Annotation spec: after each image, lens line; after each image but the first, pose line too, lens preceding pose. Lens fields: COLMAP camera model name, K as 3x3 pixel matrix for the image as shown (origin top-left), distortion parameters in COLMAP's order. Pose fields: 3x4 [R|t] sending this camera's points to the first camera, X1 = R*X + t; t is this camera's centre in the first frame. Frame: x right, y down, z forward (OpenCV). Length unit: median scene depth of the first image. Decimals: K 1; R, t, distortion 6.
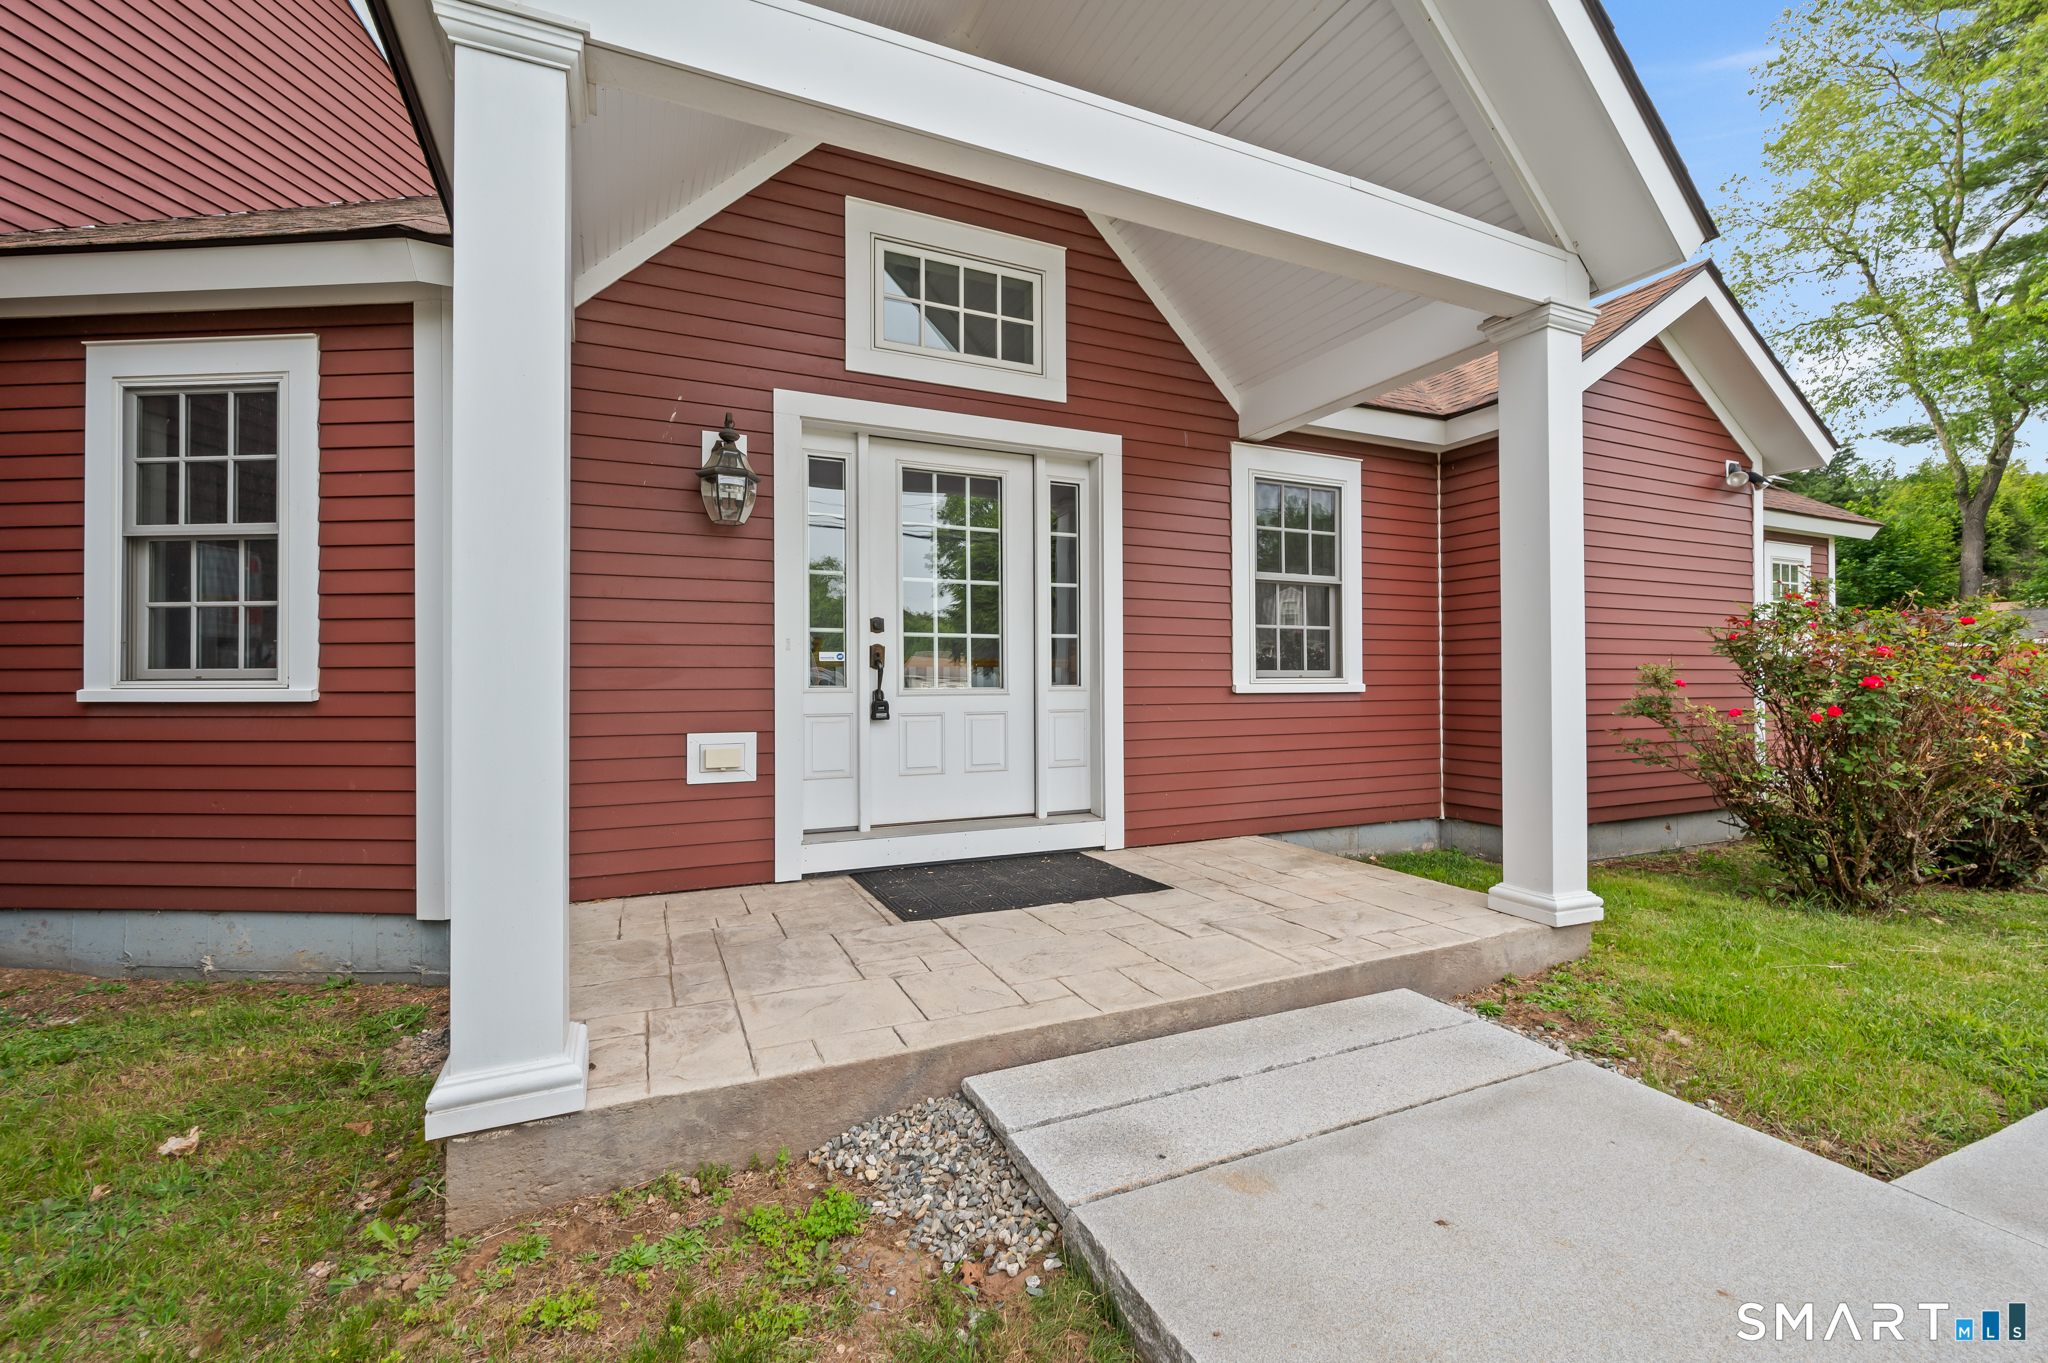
lens RADIAL K [[830.8, 0, 1030.9], [0, 830.8, 681.3], [0, 0, 1]] dist [0.000127, 0.000048]
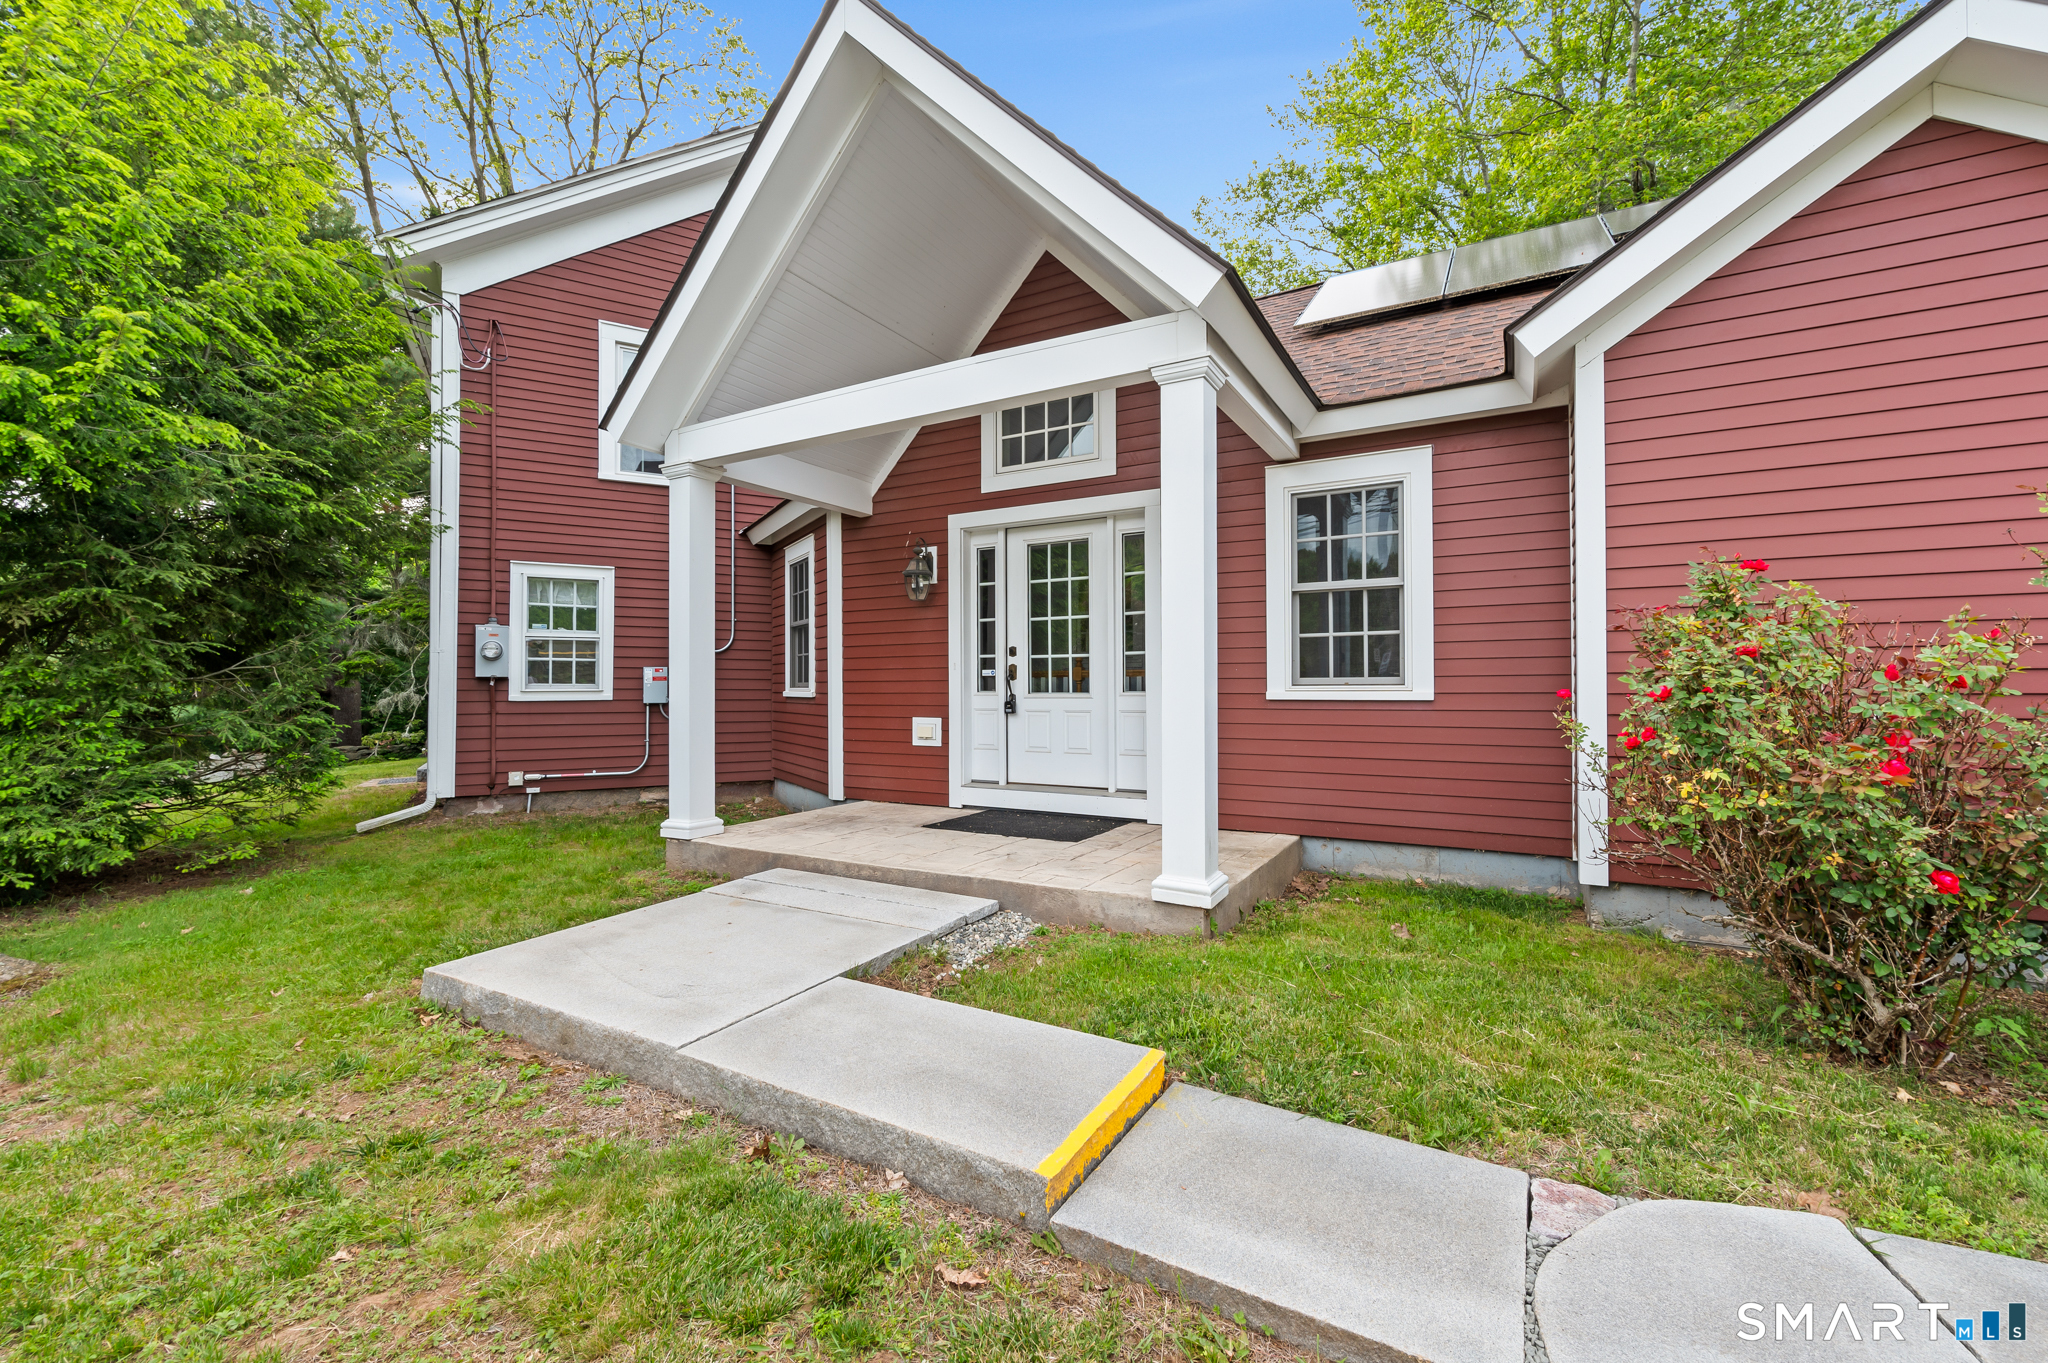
lens RADIAL K [[870.1, 0, 1035.7], [0, 870.1, 679.6], [0, 0, 1]] dist [0.001964, 0.000204]
pose [[0.566352, -0.009405, -0.824110, 1.158682], [0.000402, 0.999938, -0.011135, 0.001703], [0.824163, 0.005975, 0.566321, 0.130588]]
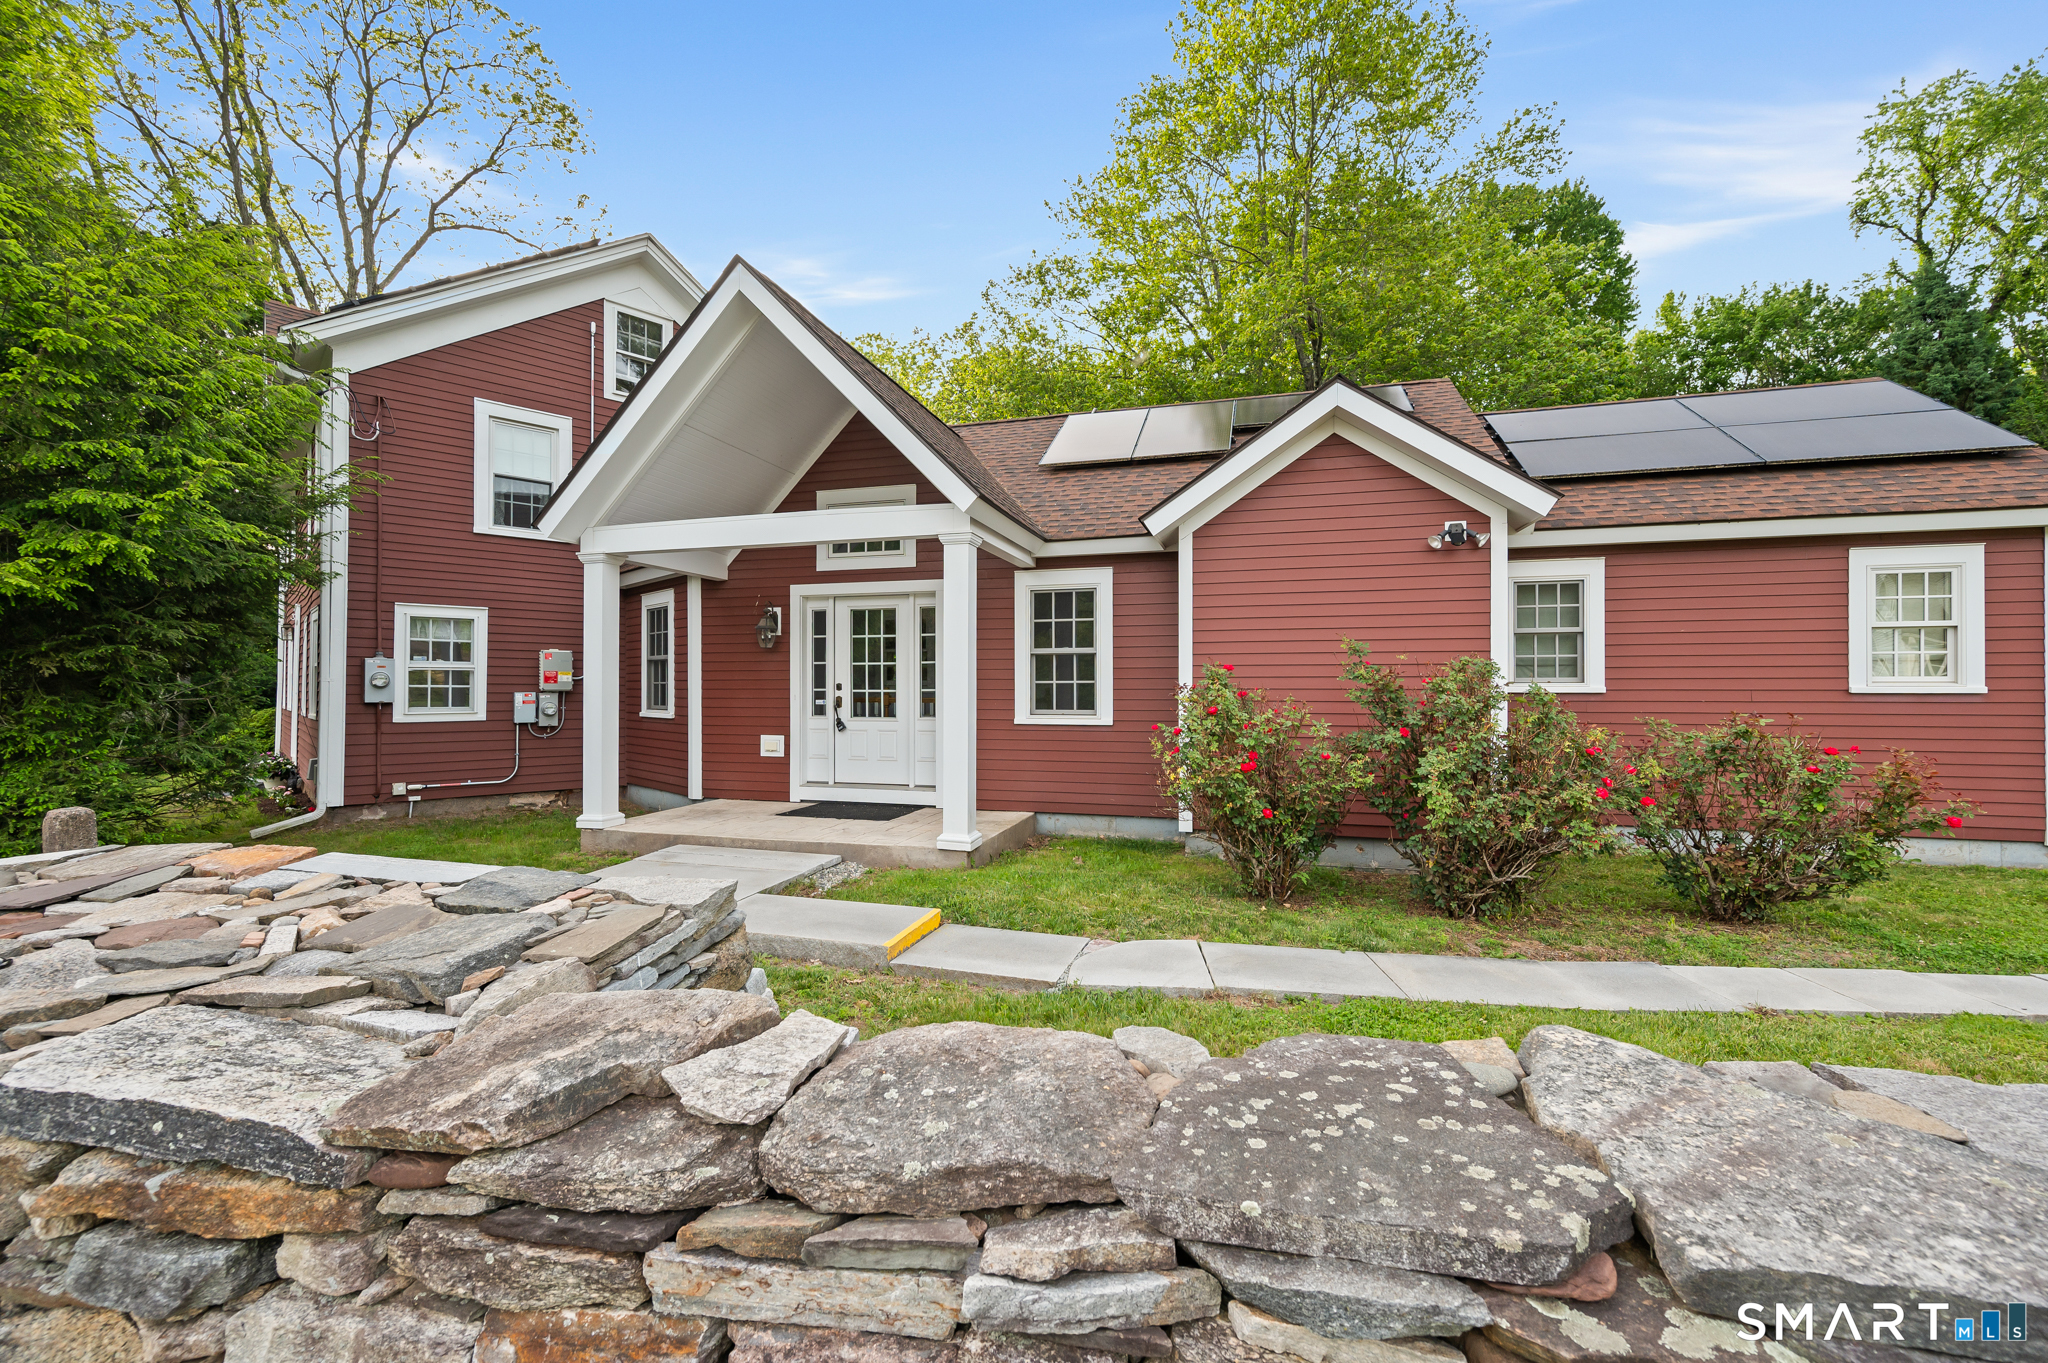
lens RADIAL K [[830.8, 0, 1030.9], [0, 830.8, 681.3], [0, 0, 1]] dist [0.000127, 0.000048]
pose [[0.742727, -0.007918, -0.669547, 1.583195], [-0.002427, 0.999892, -0.014516, -0.052918], [0.669590, 0.012407, 0.742628, -0.234497]]
